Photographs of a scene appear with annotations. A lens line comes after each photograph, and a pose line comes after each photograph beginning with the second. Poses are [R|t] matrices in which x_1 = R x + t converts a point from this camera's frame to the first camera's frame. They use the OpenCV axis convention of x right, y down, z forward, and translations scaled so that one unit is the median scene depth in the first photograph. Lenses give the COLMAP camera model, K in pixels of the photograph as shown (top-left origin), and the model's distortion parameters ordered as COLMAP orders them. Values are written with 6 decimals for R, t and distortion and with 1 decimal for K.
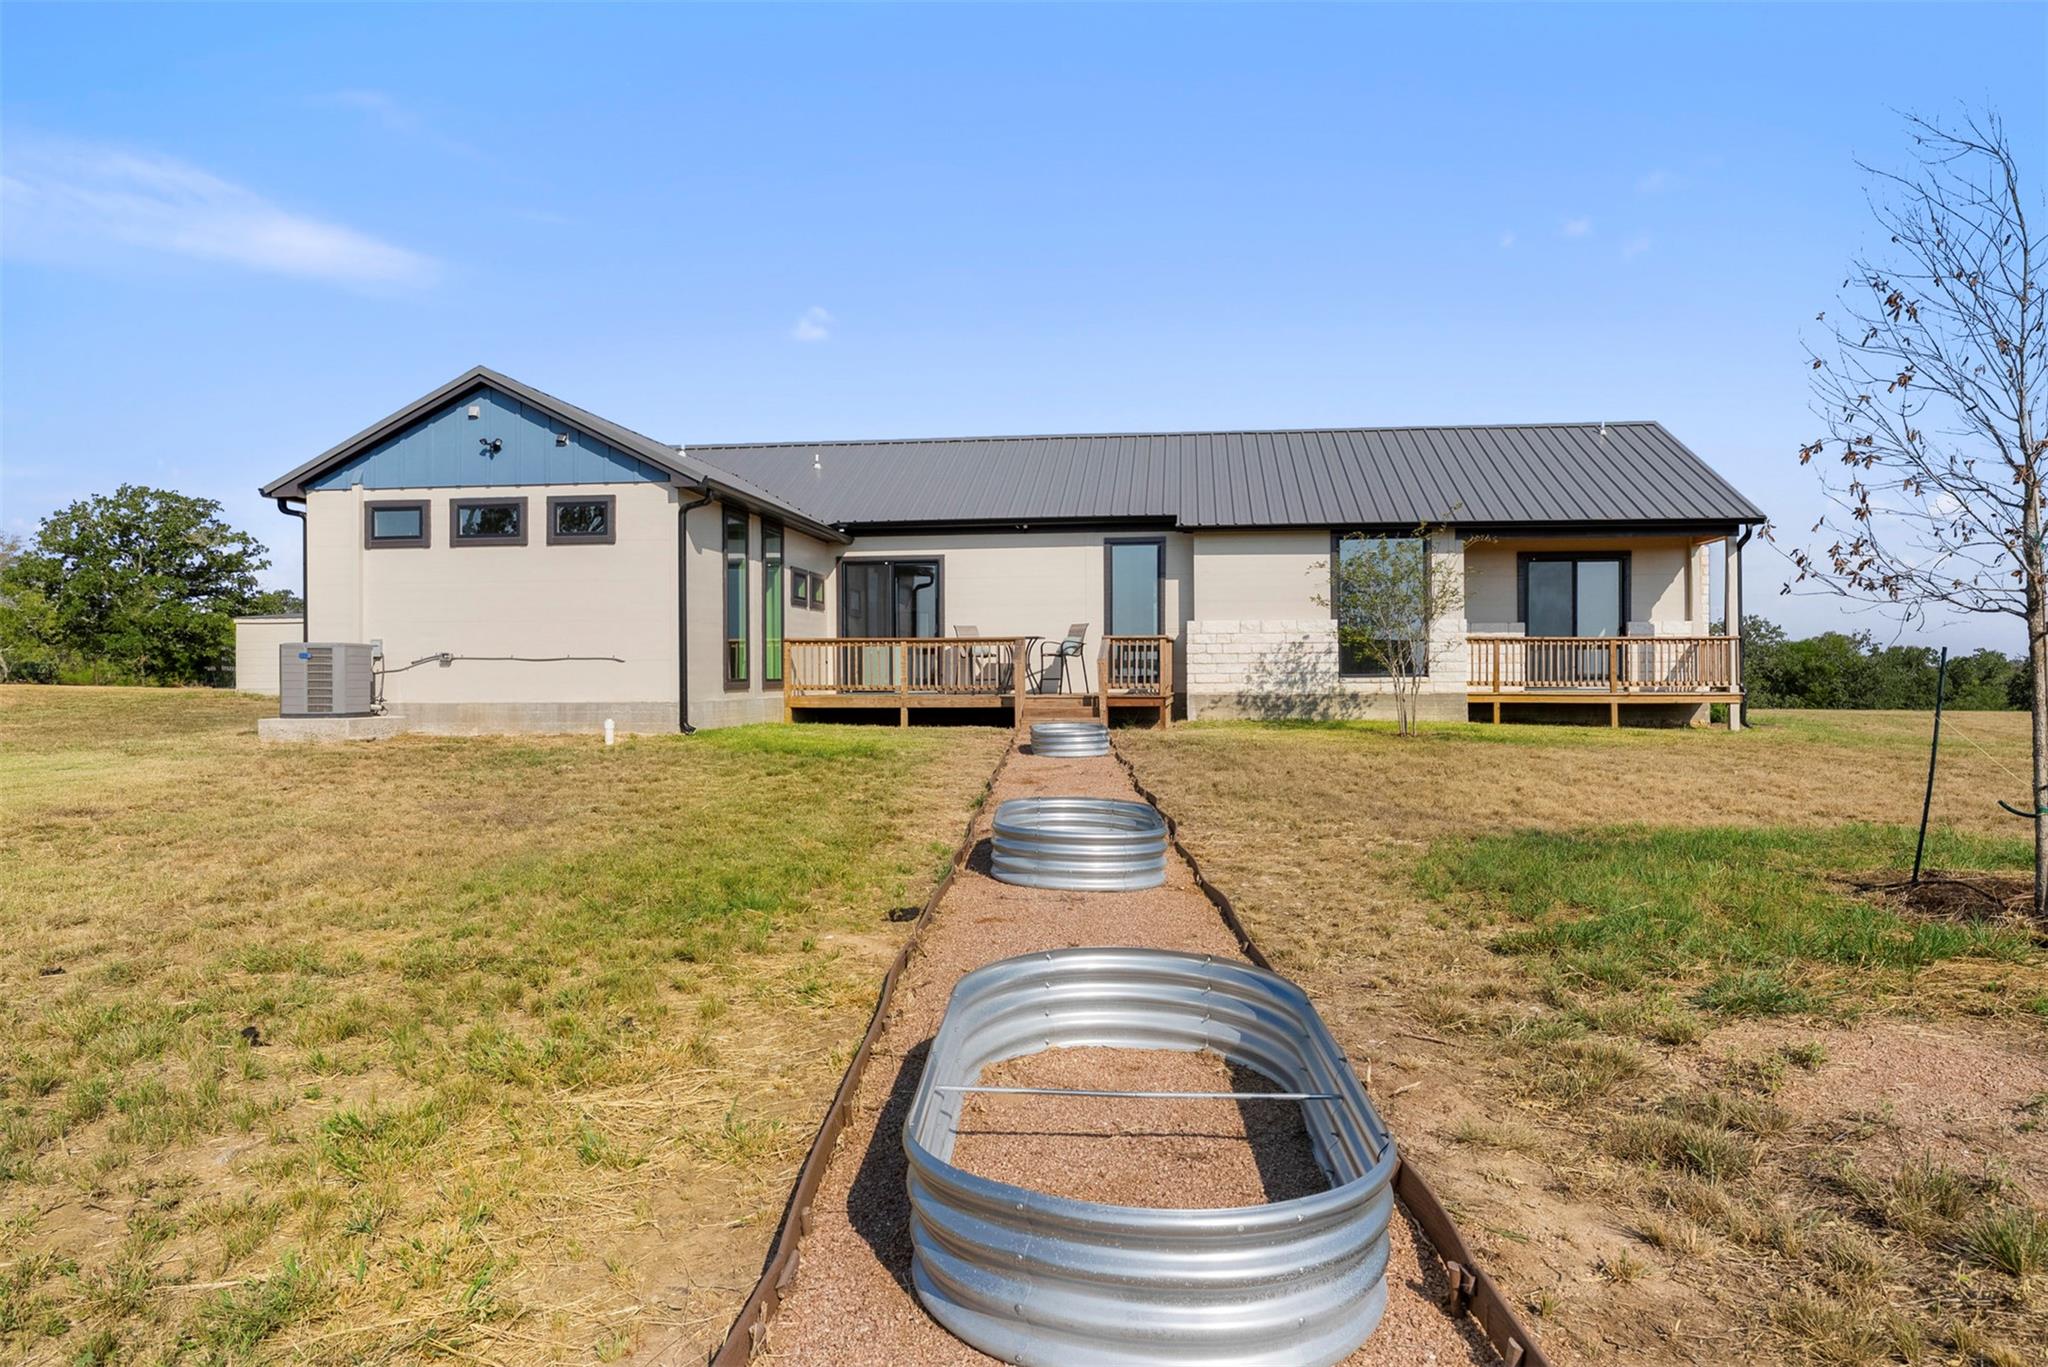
lens RADIAL K [[1373.2, 0, 1024.6], [0, 1373.2, 677.1], [0, 0, 1]] dist [0.008848, 0.001030]
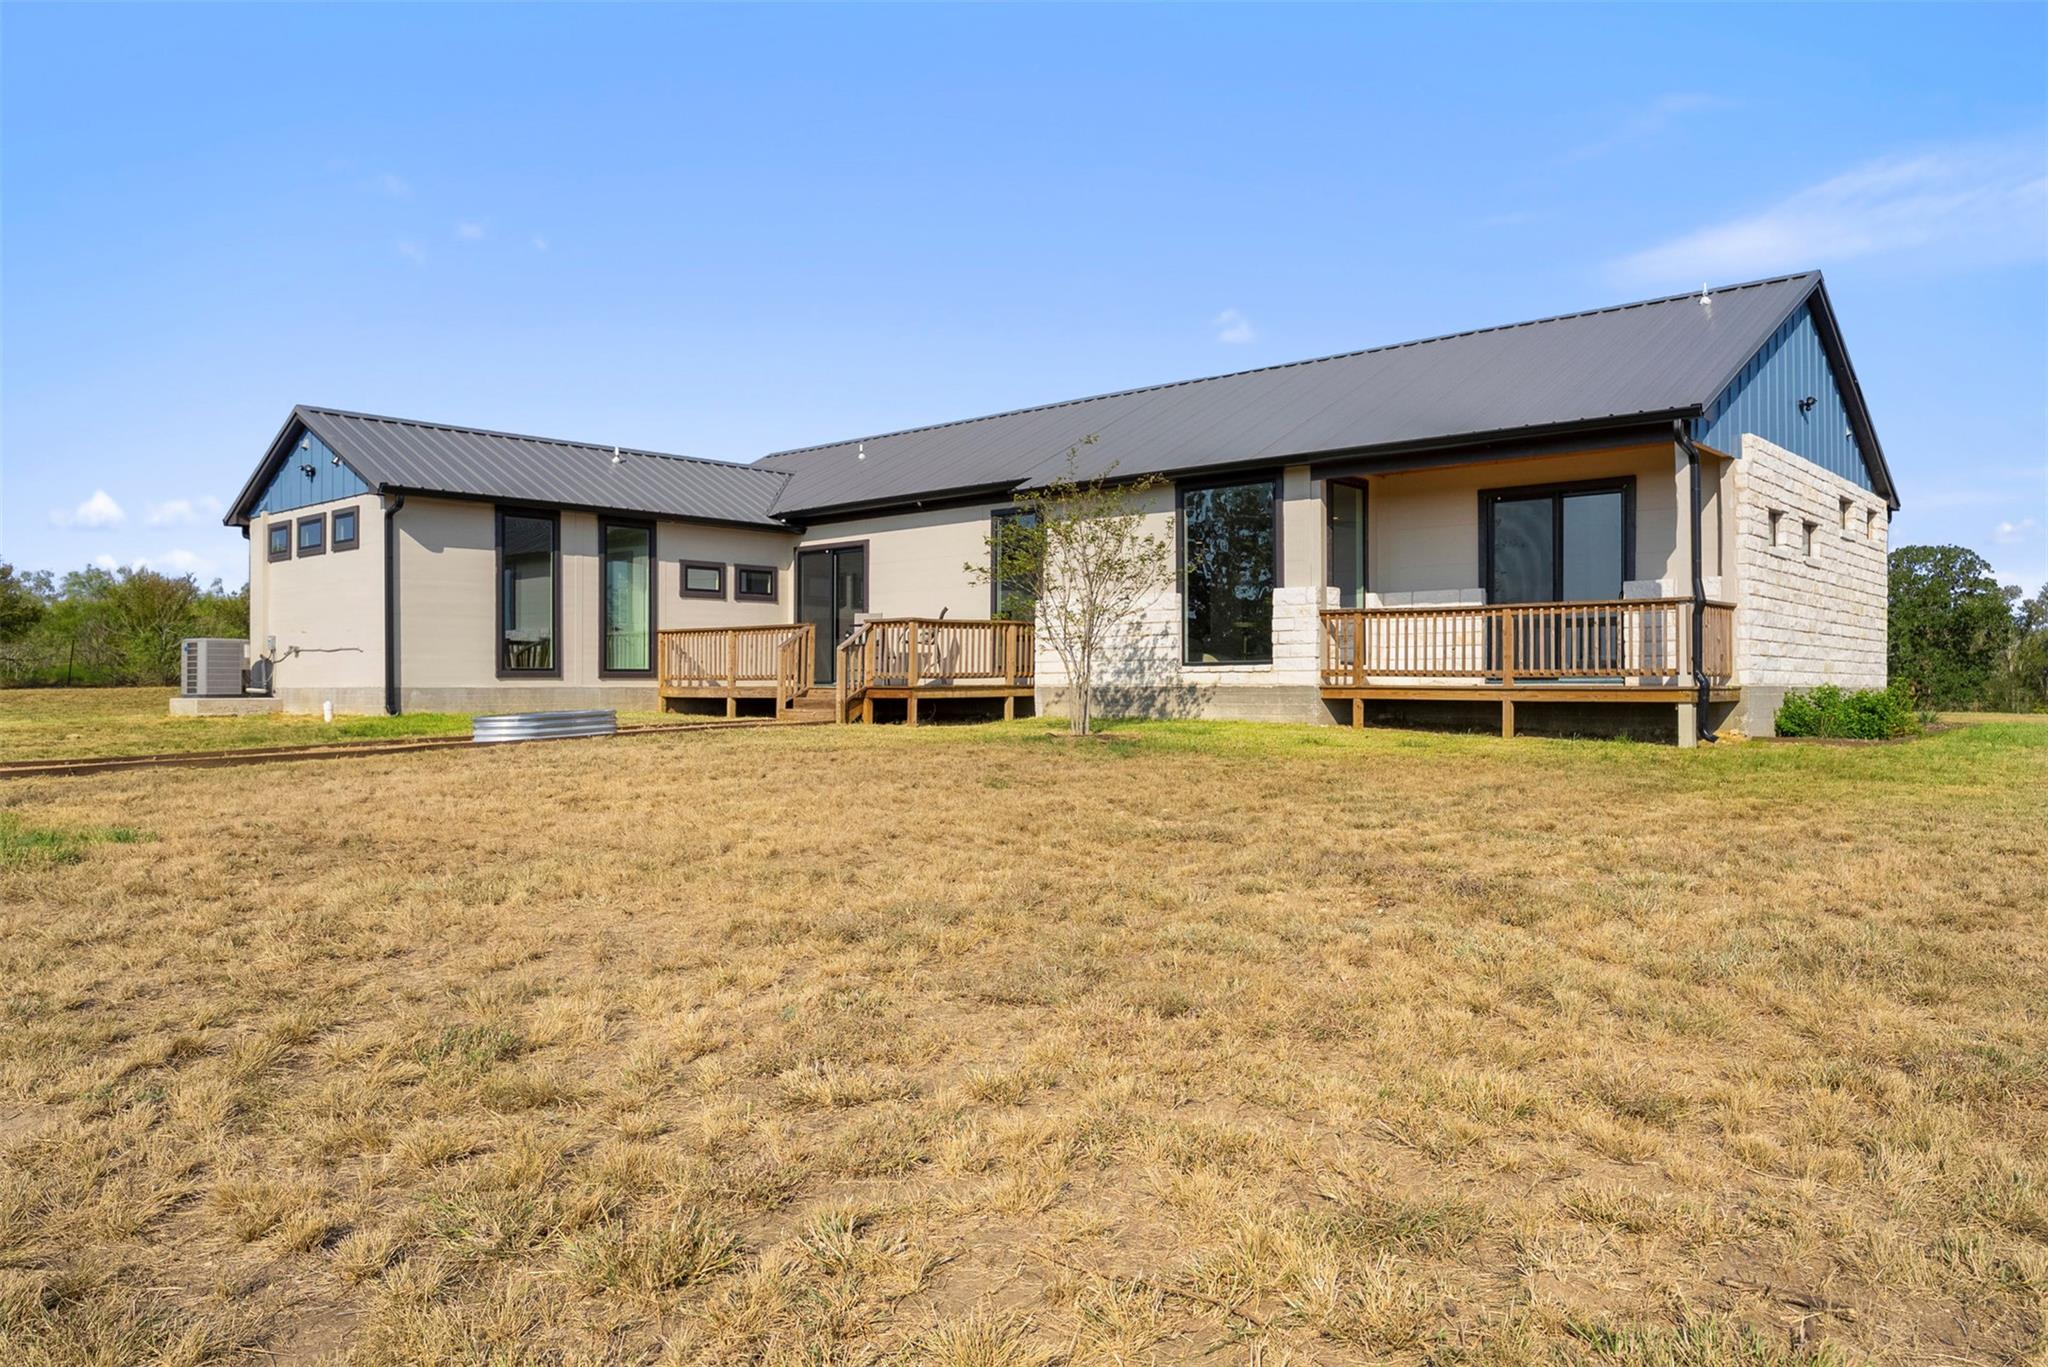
lens RADIAL K [[1396.3, 0, 1022.2], [0, 1396.3, 679.4], [0, 0, 1]] dist [-0.032867, -0.001191]
pose [[0.820780, 0.000132, -0.571244, 0.613277], [-0.001924, 0.999995, -0.002534, 0.010591], [0.571241, 0.003179, 0.820776, 0.287456]]
